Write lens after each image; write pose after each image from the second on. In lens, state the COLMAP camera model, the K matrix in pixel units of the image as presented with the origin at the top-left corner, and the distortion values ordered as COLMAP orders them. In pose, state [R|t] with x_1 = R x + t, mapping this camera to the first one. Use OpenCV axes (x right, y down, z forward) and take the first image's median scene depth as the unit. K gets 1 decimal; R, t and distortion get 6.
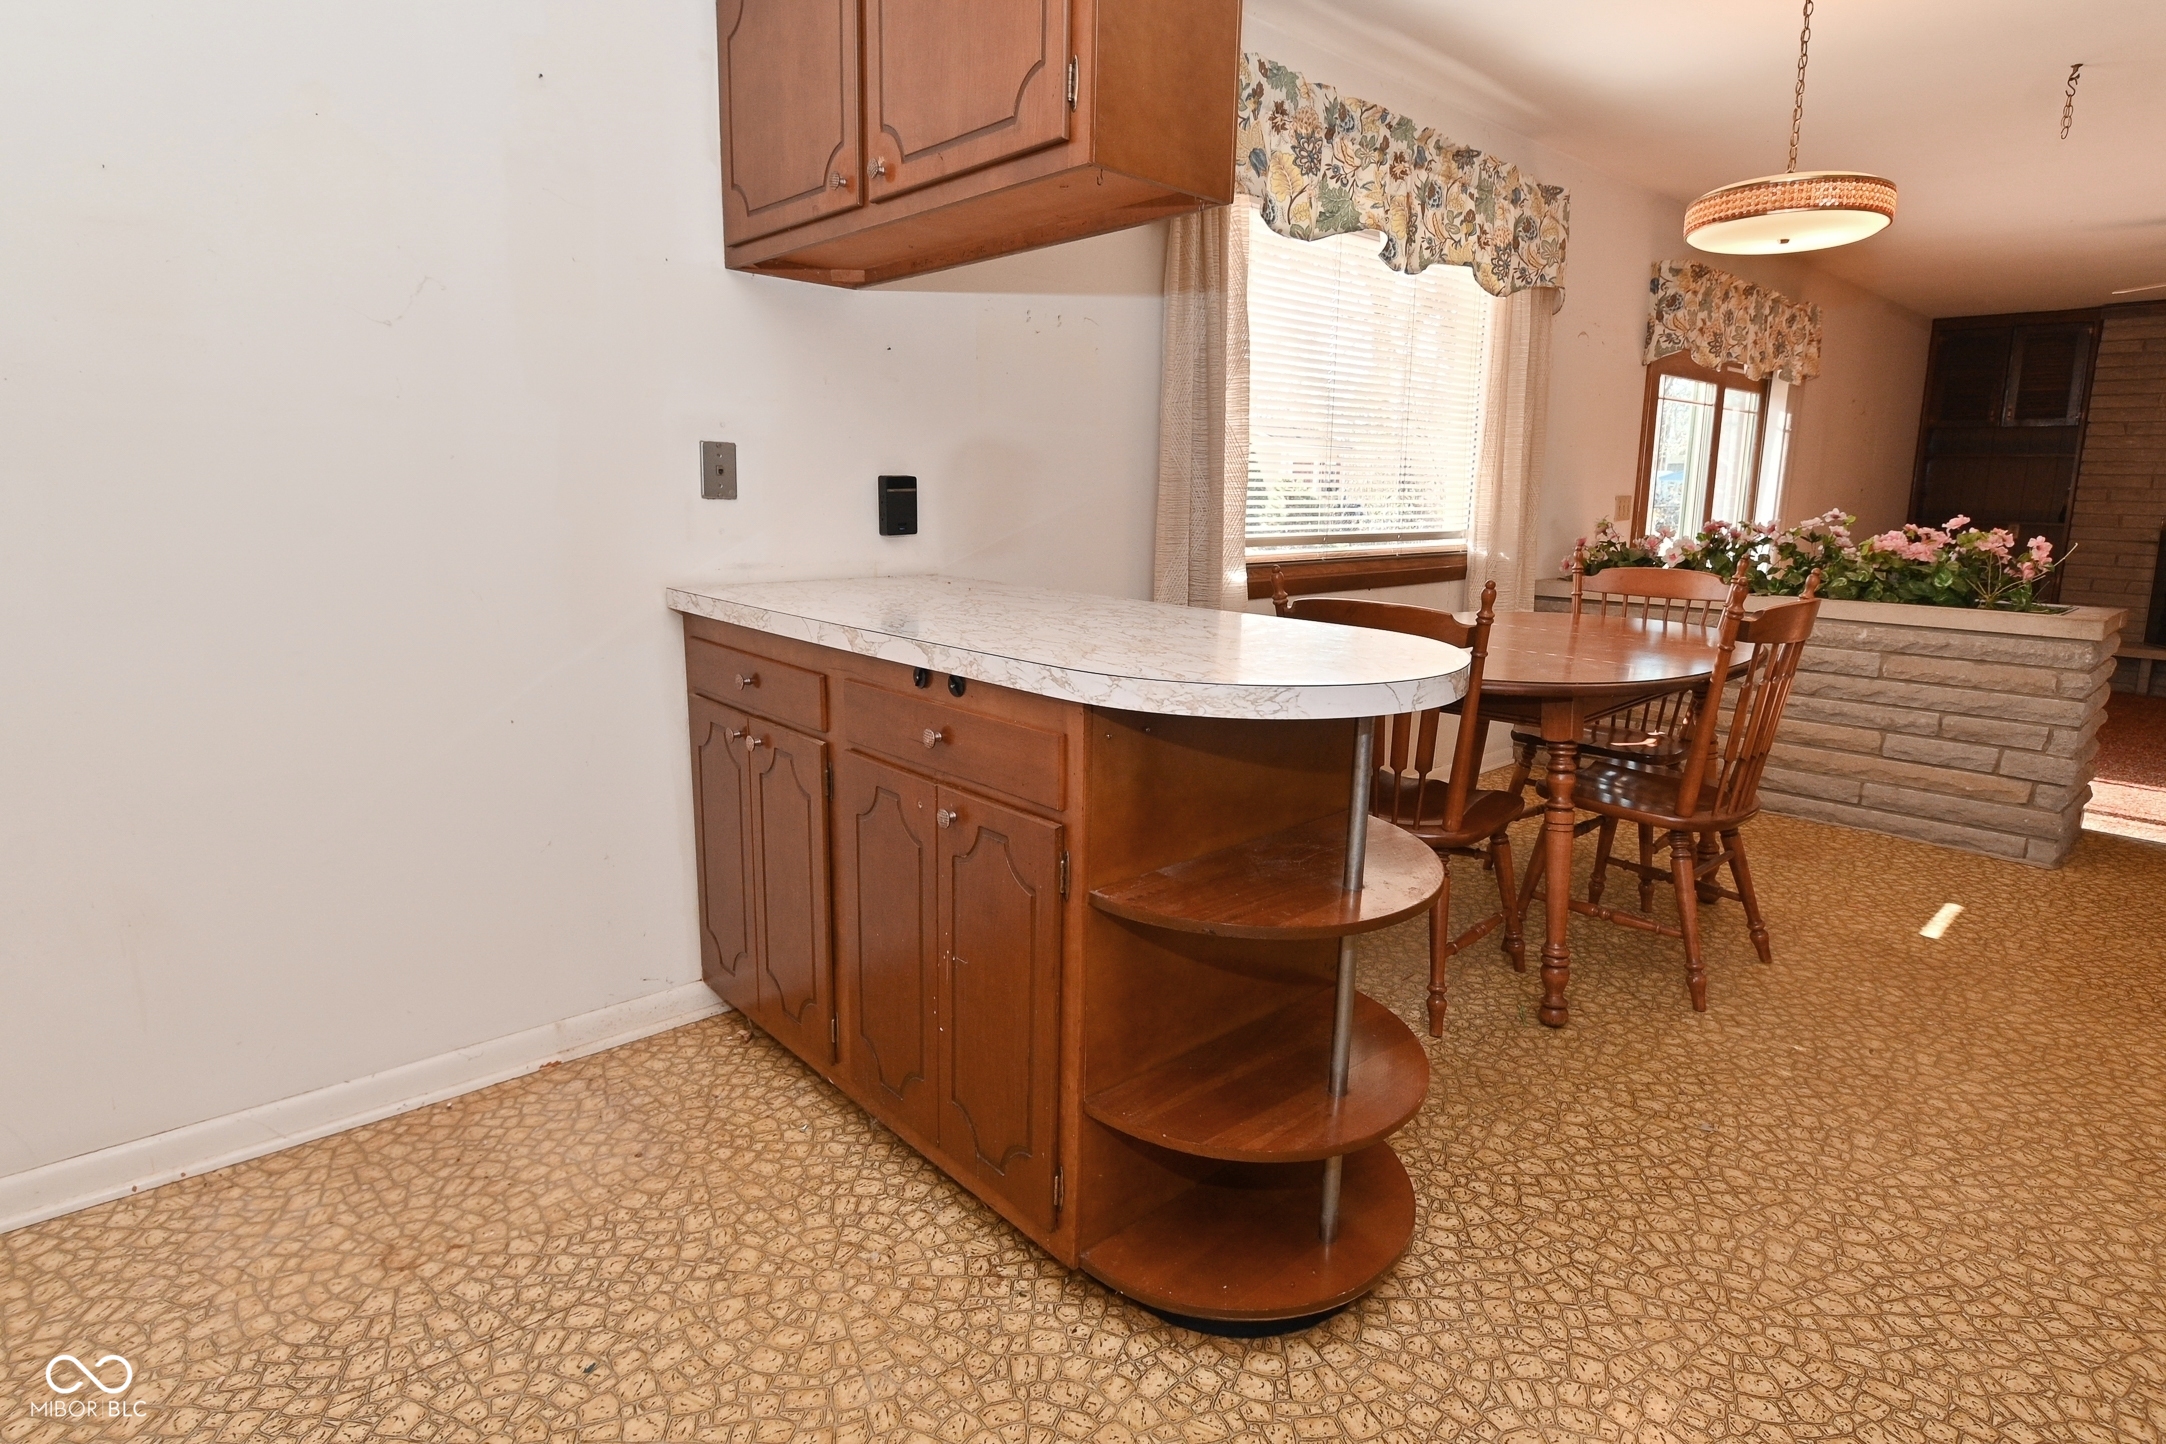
lens RADIAL K [[1123.7, 0, 1096.7], [0, 1123.7, 702.8], [0, 0, 1]] dist [0.002515, -0.012921]
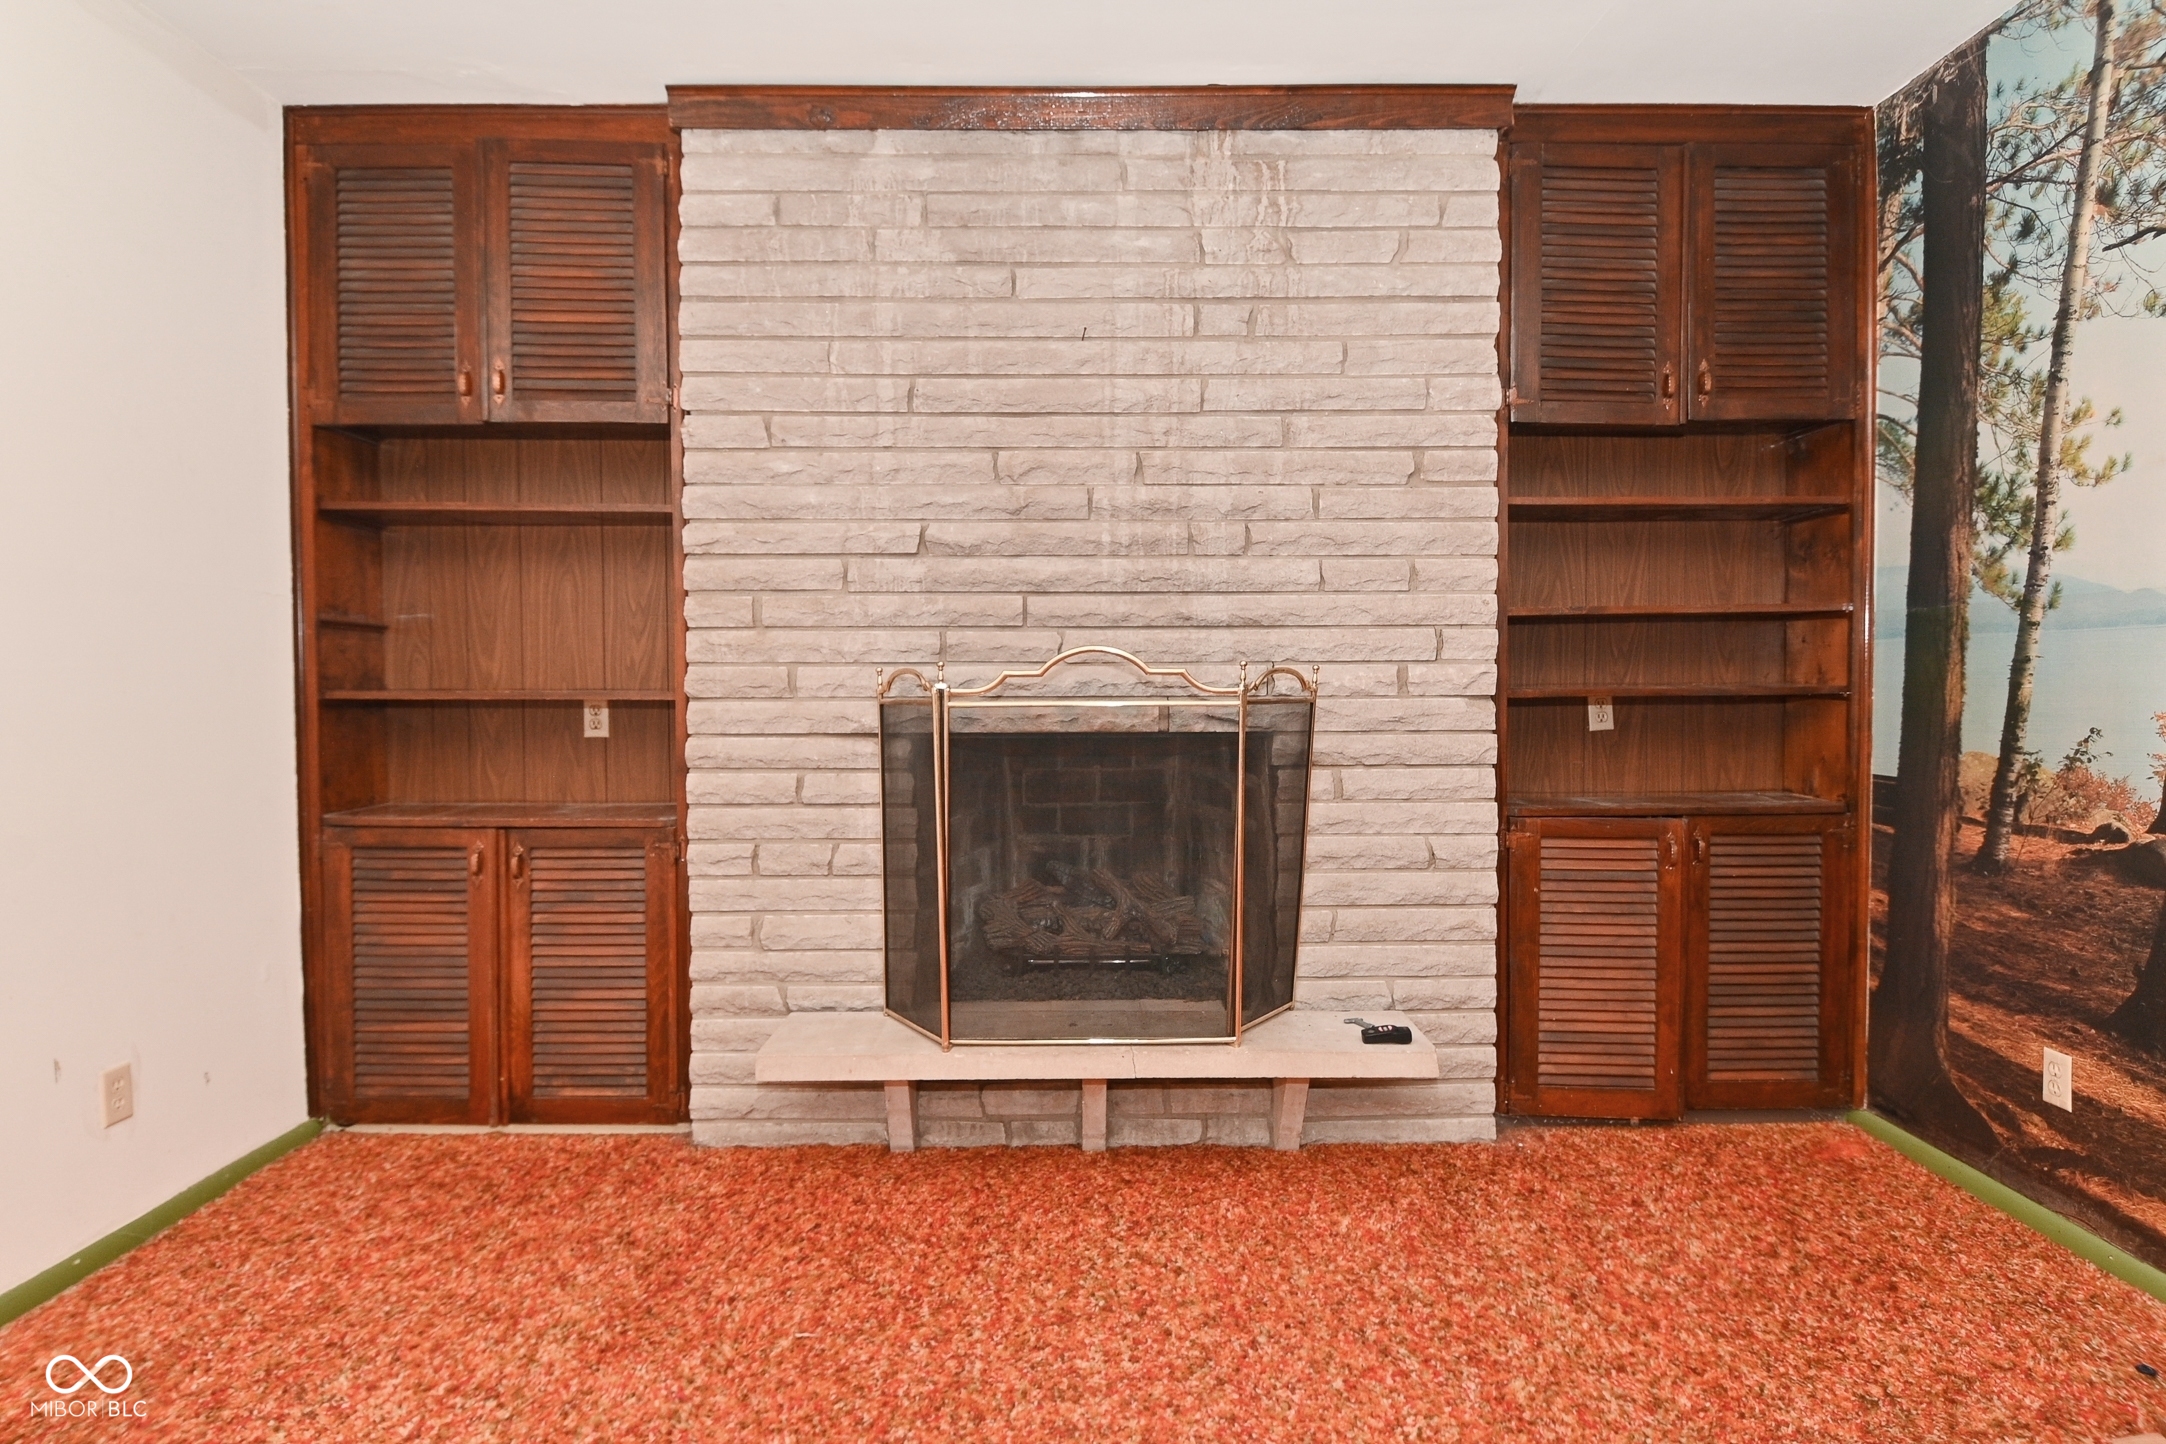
lens RADIAL K [[1123.7, 0, 1084.2], [0, 1123.7, 715.5], [0, 0, 1]] dist [0.002515, -0.012921]
pose [[0.658875, -0.034096, 0.751479, 0.709254], [0.151200, 0.984588, -0.087896, -0.106006], [-0.736900, 0.171536, 0.653875, 0.696666]]
